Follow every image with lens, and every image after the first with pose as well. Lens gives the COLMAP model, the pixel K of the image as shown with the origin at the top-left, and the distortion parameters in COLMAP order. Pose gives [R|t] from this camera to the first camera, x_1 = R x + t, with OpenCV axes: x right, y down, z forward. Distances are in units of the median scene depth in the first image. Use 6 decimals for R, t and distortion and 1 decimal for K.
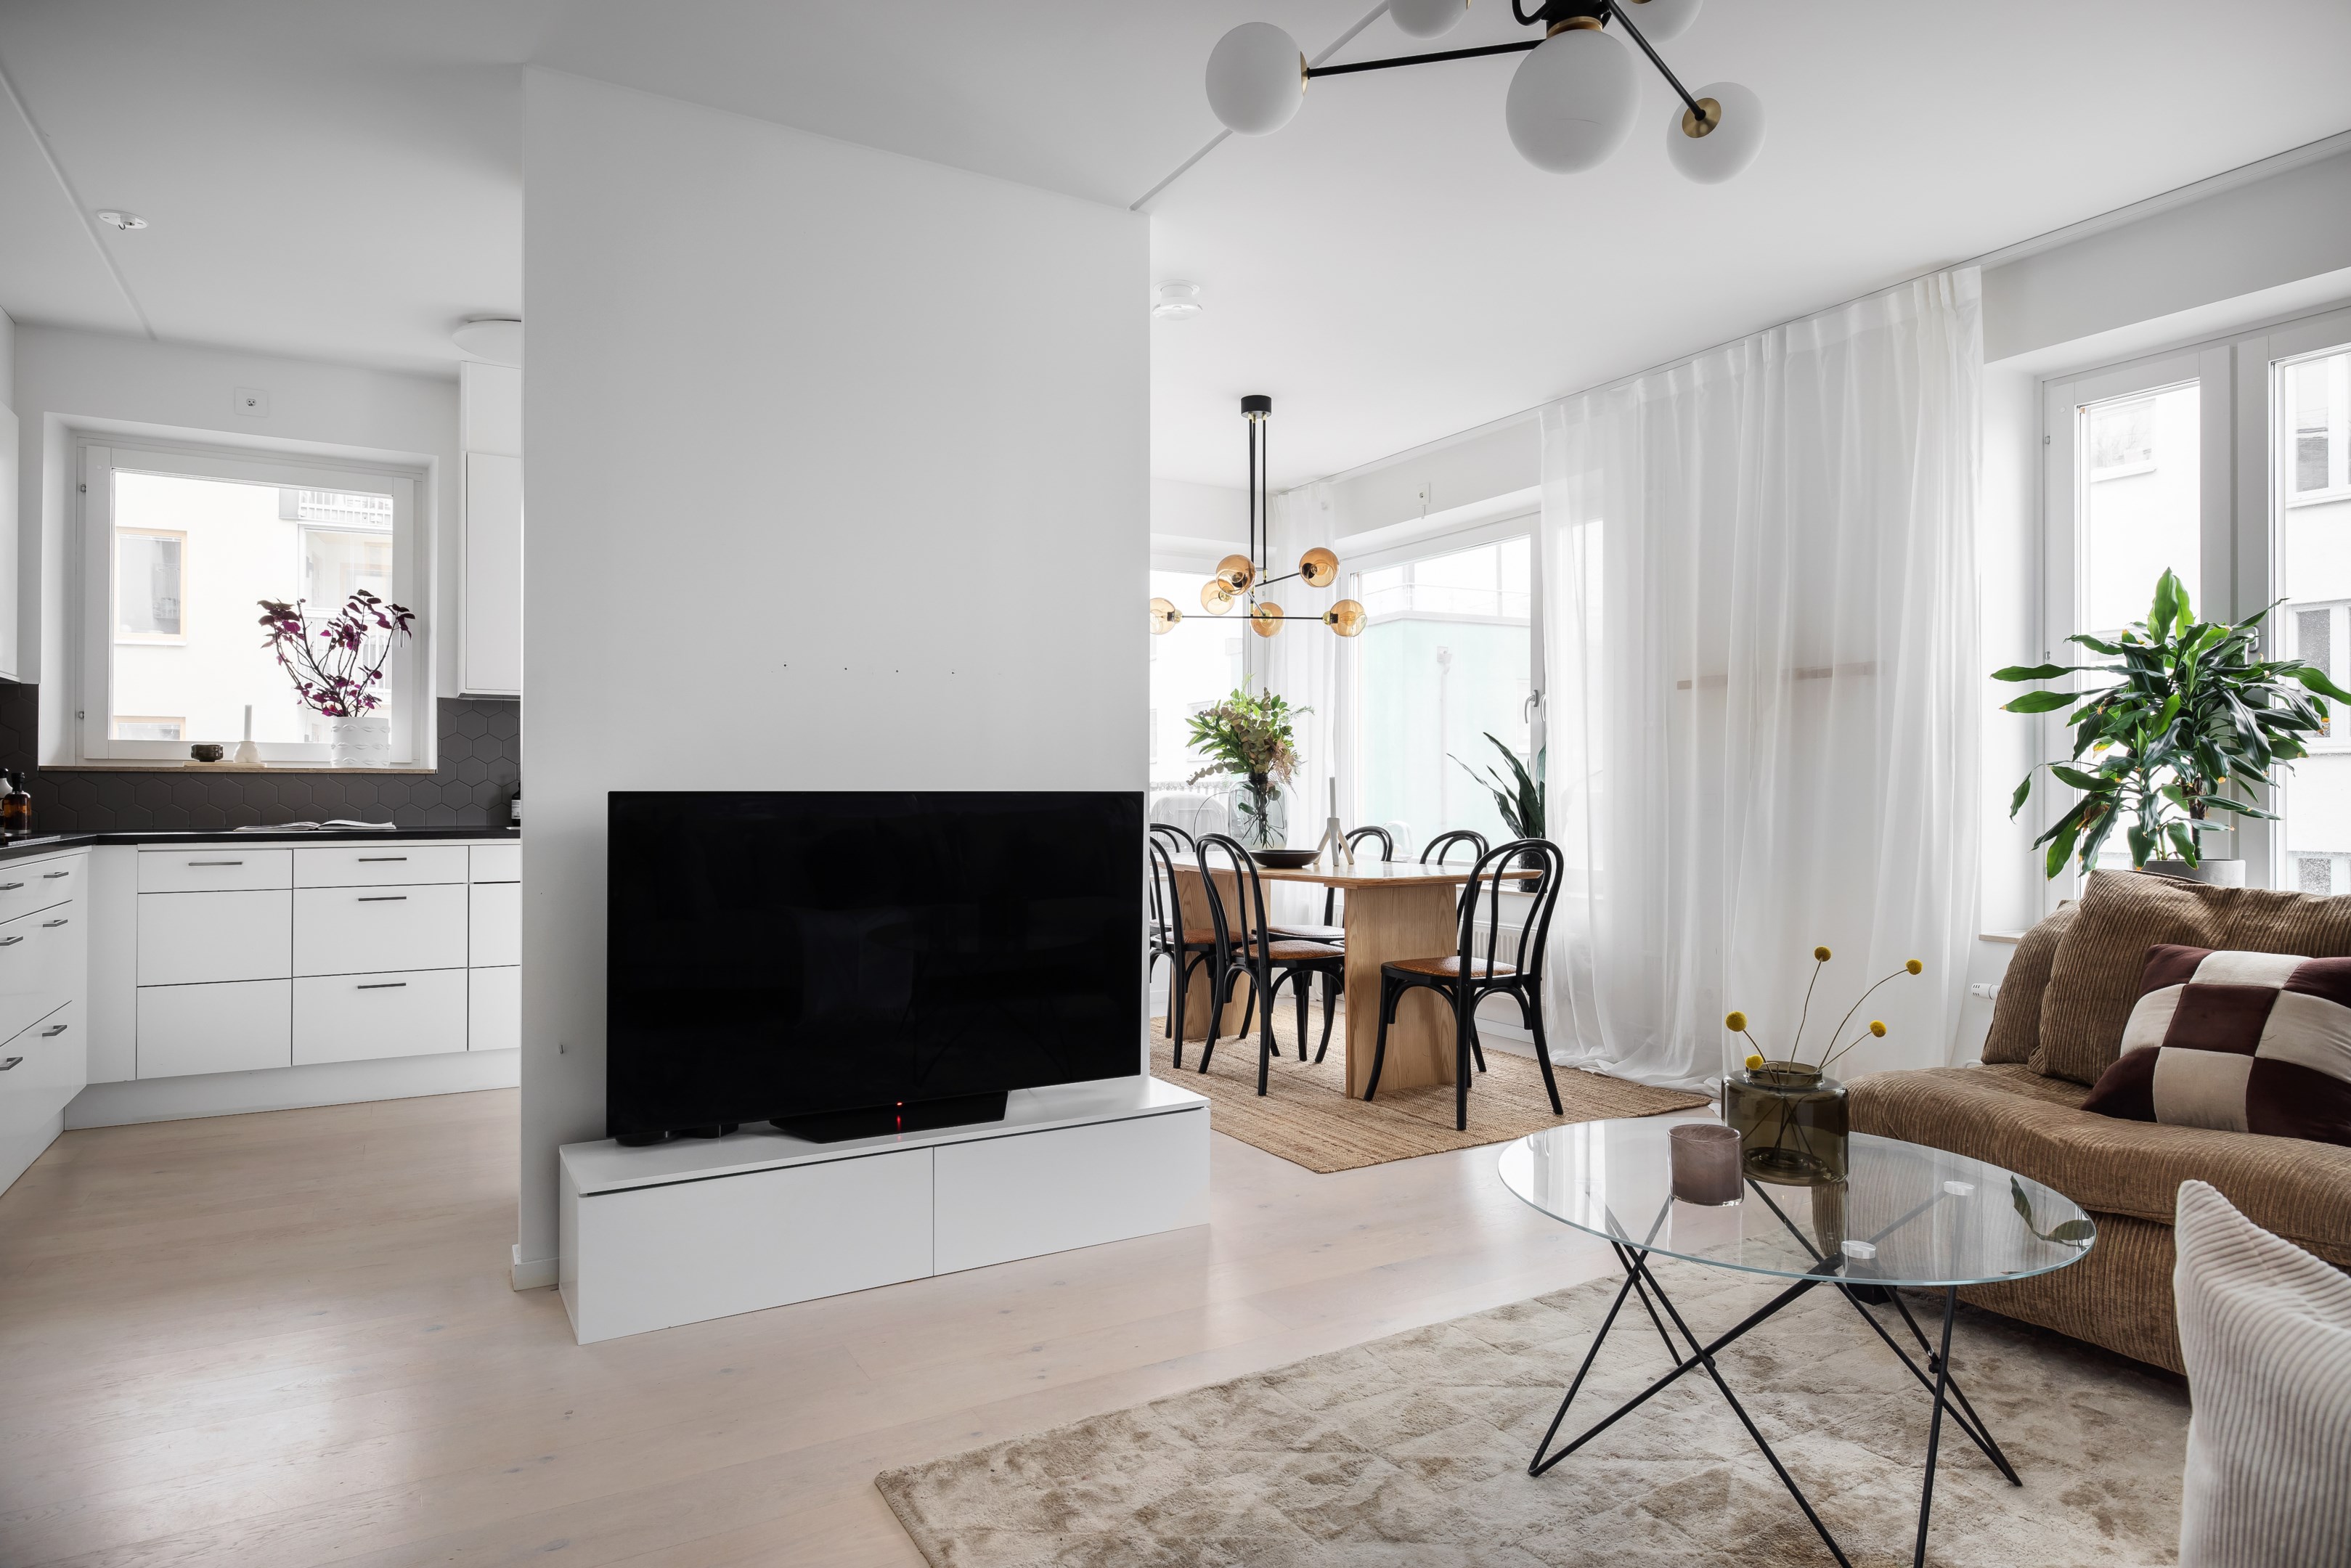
lens RADIAL K [[1342.8, 0, 1162.8], [0, 1342.8, 791.9], [0, 0, 1]] dist [0.001653, 0.000671]
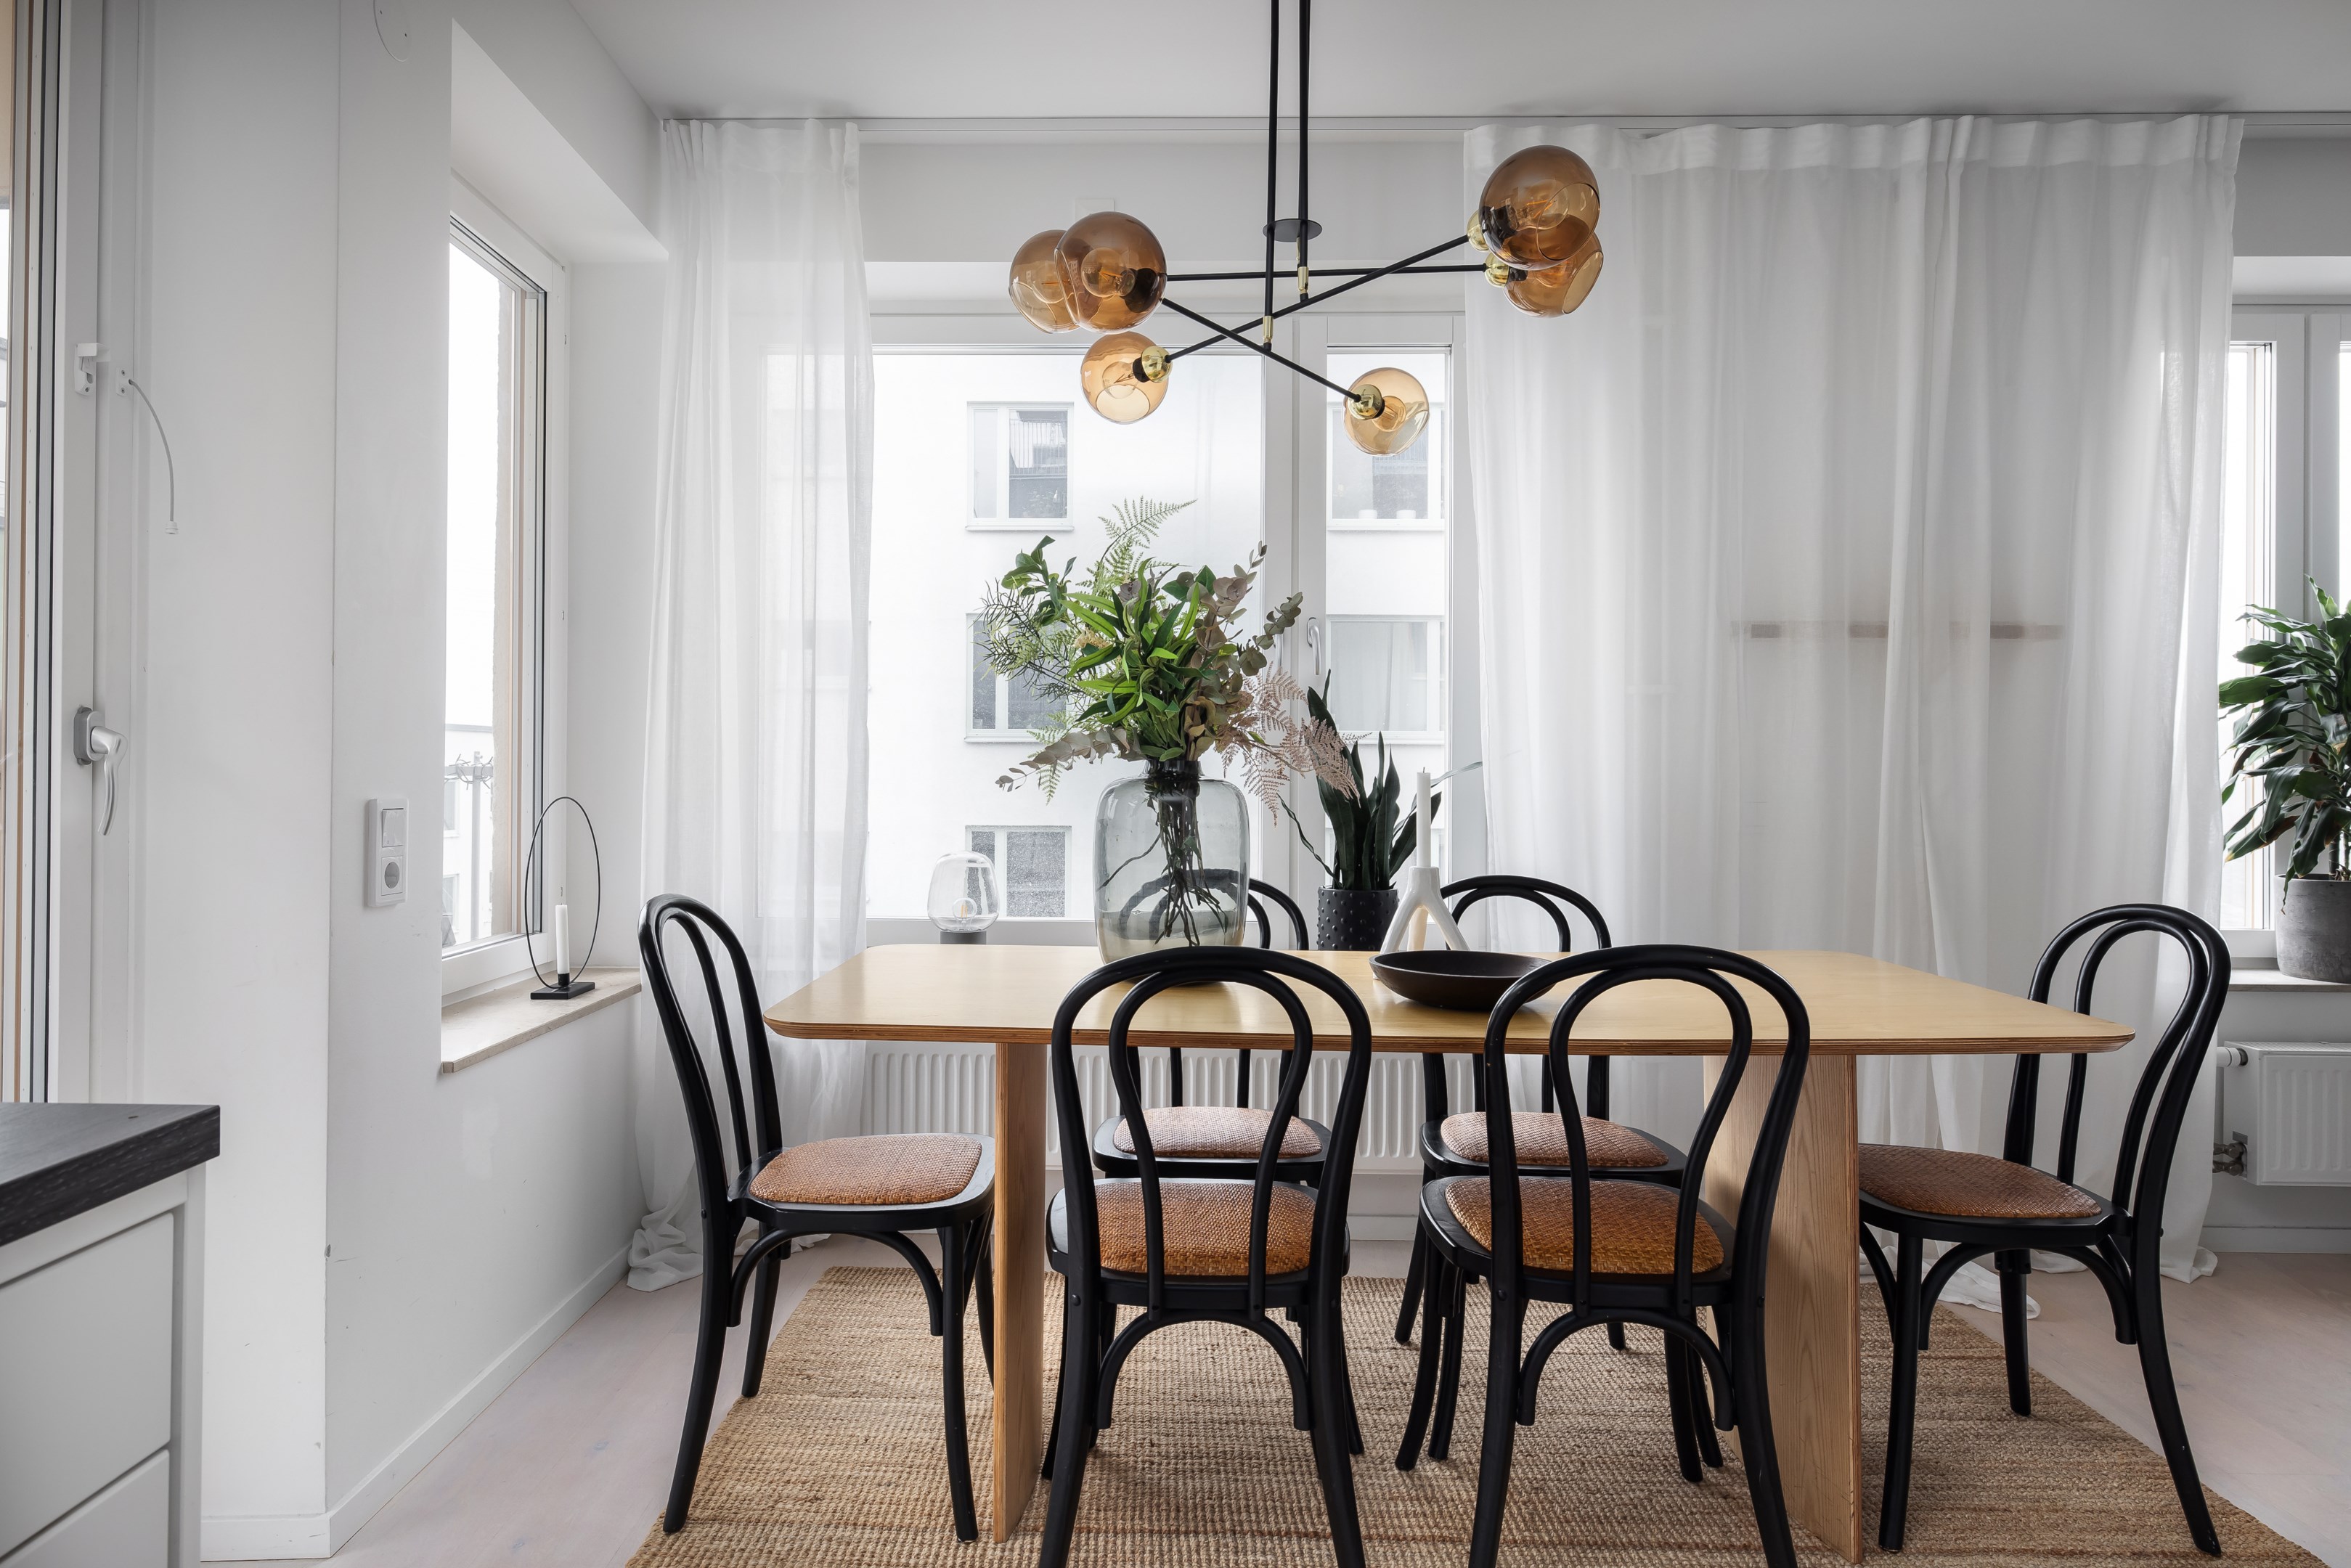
lens RADIAL K [[1357.5, 0, 1169.4], [0, 1357.5, 757.7], [0, 0, 1]] dist [0.032337, 0.000260]
pose [[0.489765, 0.009584, 0.871802, -0.387101], [-0.005337, 0.999954, -0.007994, -0.015724], [-0.871838, -0.000738, 0.489794, 1.136145]]
